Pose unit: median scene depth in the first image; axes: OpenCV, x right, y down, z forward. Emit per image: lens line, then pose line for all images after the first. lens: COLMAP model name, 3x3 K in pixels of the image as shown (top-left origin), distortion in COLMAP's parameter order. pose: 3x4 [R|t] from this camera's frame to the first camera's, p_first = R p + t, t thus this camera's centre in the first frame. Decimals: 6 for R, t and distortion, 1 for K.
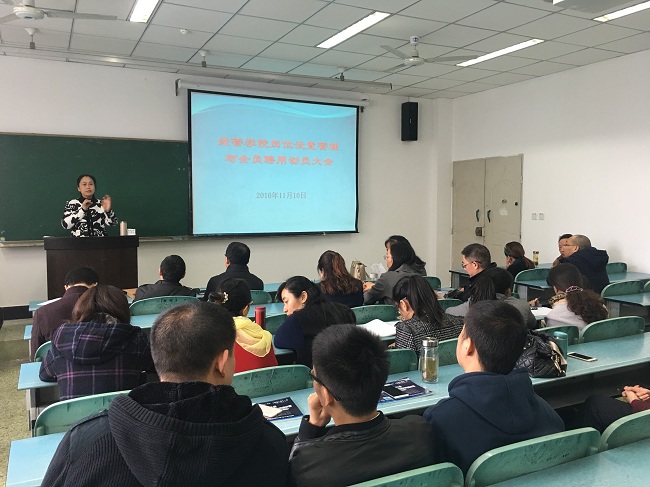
lens RADIAL K [[560.1, 0, 323.6], [0, 560.1, 258.6], [0, 0, 1]] dist [0.035251, -0.004554]
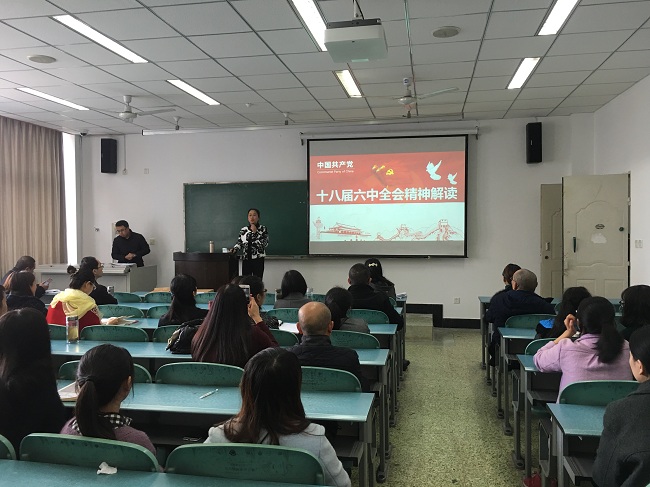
lens RADIAL K [[560.1, 0, 323.6], [0, 560.1, 258.6], [0, 0, 1]] dist [0.035251, -0.004554]
pose [[0.785466, 0.031995, -0.618078, 0.529194], [-0.057060, 0.998153, -0.020844, -0.009283], [0.616269, 0.051640, 0.785841, 0.044585]]
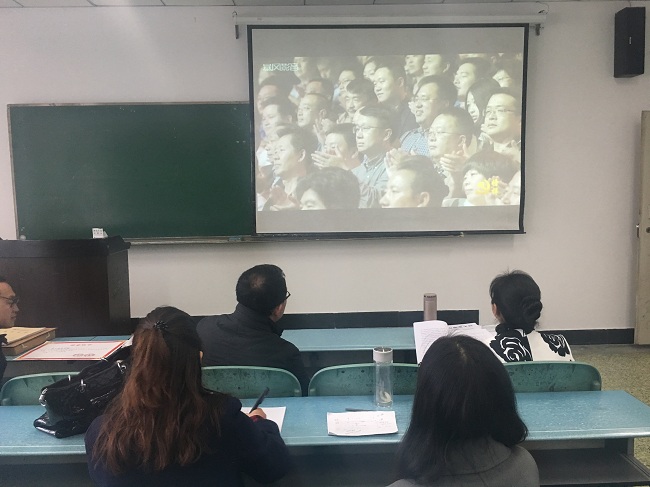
lens RADIAL K [[560.1, 0, 323.6], [0, 560.1, 258.6], [0, 0, 1]] dist [0.035251, -0.004554]
pose [[0.903855, 0.028952, -0.426858, 0.139065], [-0.026358, 0.999581, 0.011986, -0.021467], [0.427026, 0.000417, 0.904239, 0.376877]]
